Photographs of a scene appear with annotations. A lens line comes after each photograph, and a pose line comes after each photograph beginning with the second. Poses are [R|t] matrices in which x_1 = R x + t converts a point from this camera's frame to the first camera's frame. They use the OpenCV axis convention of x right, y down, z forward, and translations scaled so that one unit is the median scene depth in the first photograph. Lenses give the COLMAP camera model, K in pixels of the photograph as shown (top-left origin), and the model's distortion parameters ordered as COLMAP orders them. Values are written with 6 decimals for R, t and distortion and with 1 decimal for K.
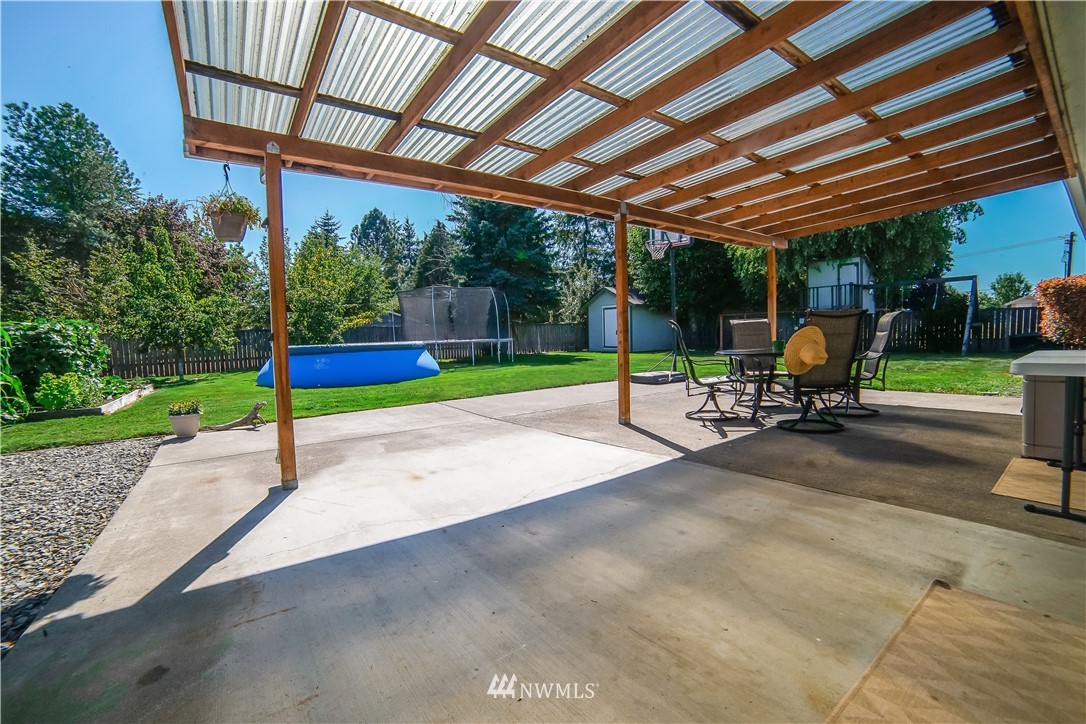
lens RADIAL K [[447.5, 0, 543.0], [0, 447.5, 362.0], [0, 0, 1]] dist [-0.099888, 0.032767]
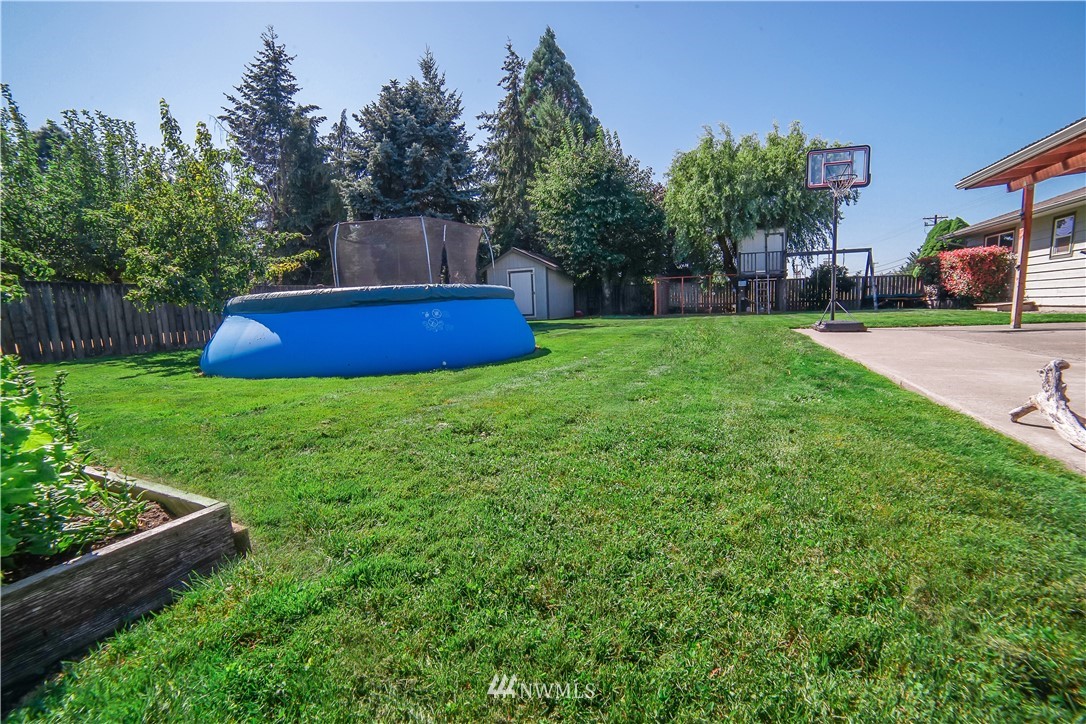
lens RADIAL K [[447.5, 0, 543.0], [0, 447.5, 362.0], [0, 0, 1]] dist [-0.099888, 0.032767]
pose [[0.856192, -0.069205, 0.512002, -0.403934], [0.046750, 0.997300, 0.056624, 0.015726], [-0.514538, -0.024545, 0.857116, 0.307764]]
